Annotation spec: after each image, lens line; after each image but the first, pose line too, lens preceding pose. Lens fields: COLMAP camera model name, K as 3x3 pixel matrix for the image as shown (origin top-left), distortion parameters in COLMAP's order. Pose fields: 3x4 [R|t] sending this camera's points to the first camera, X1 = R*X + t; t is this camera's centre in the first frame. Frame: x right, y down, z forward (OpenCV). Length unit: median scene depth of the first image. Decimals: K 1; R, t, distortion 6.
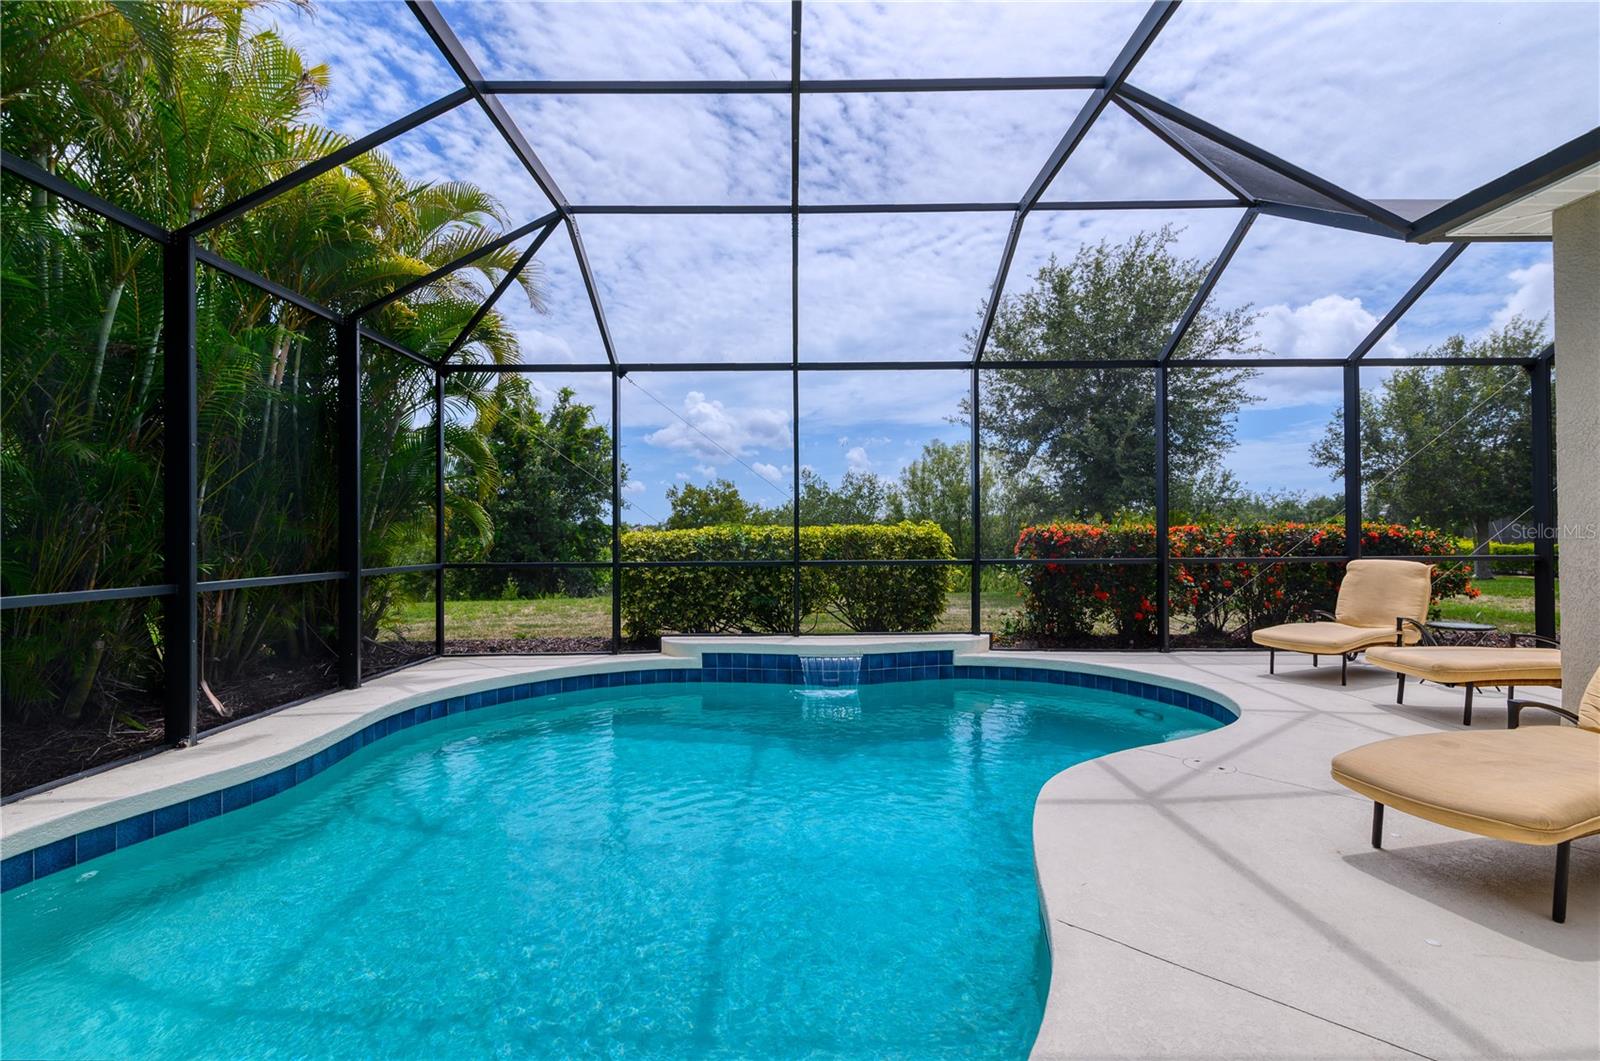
lens RADIAL K [[718.6, 0, 800.7], [0, 718.6, 535.9], [0, 0, 1]] dist [-0.002360, -0.000265]
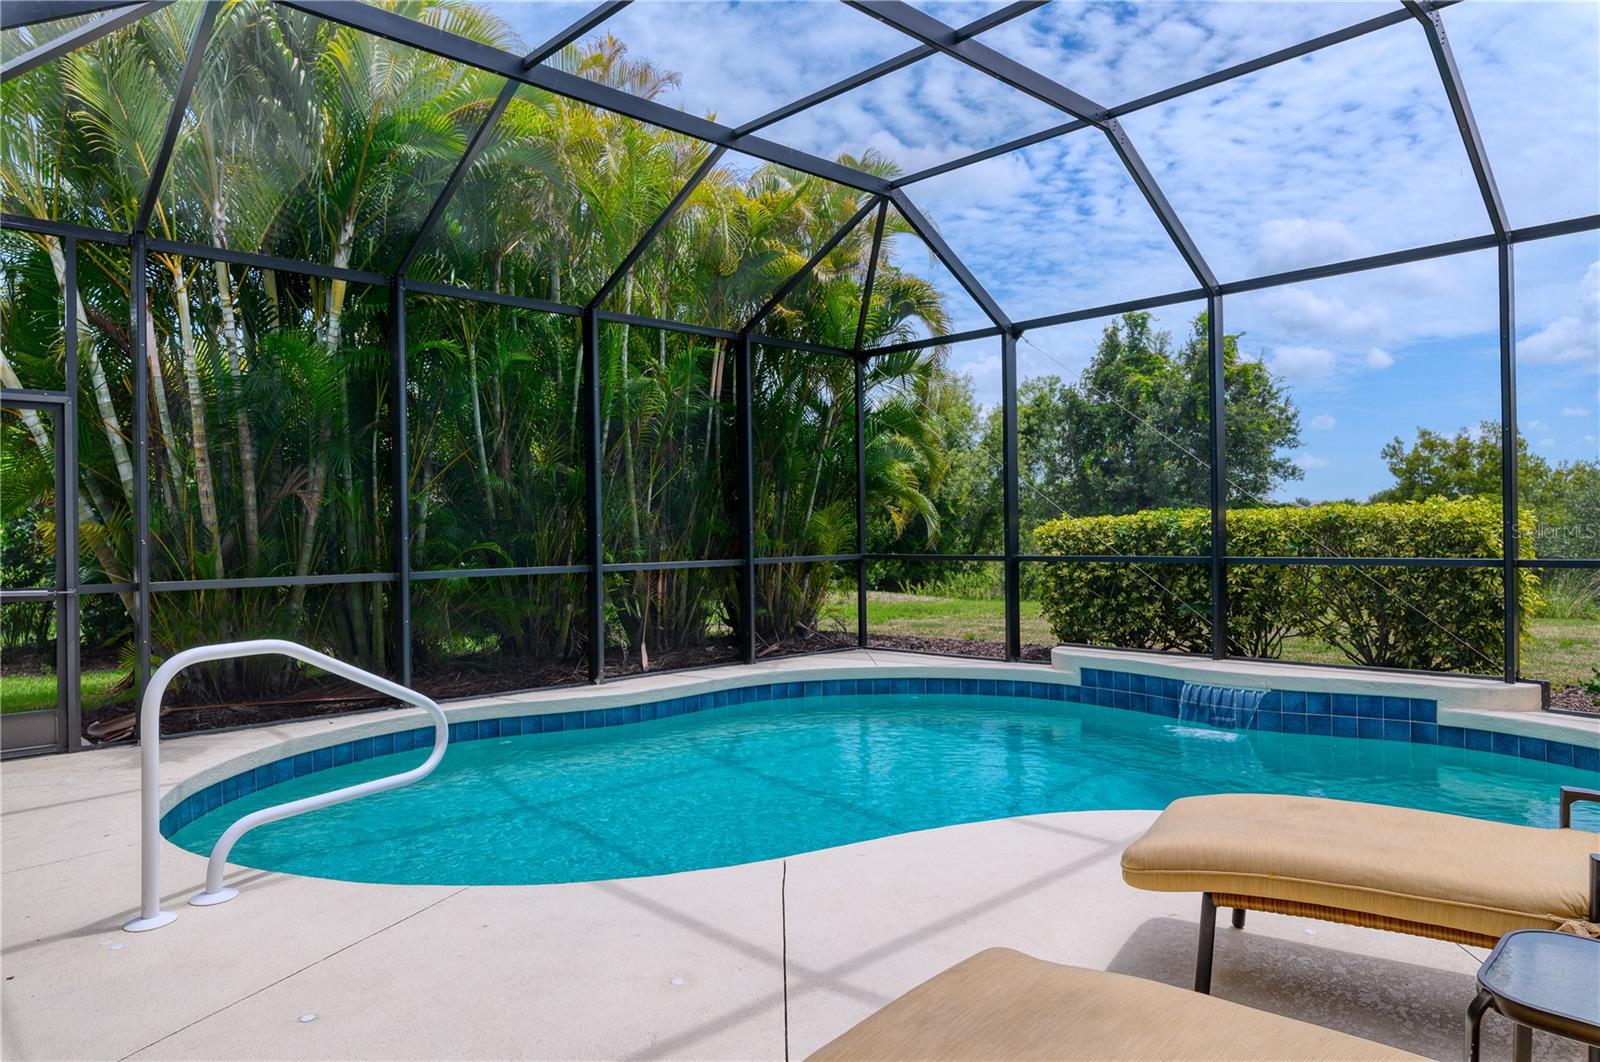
lens RADIAL K [[1043.5, 0, 800.3], [0, 1043.5, 527.4], [0, 0, 1]] dist [-0.002898, 0.001292]
pose [[0.686102, -0.005278, -0.727486, 0.499043], [0.010281, 0.999944, 0.002442, -0.002173], [0.727433, -0.009155, 0.686118, -0.043132]]
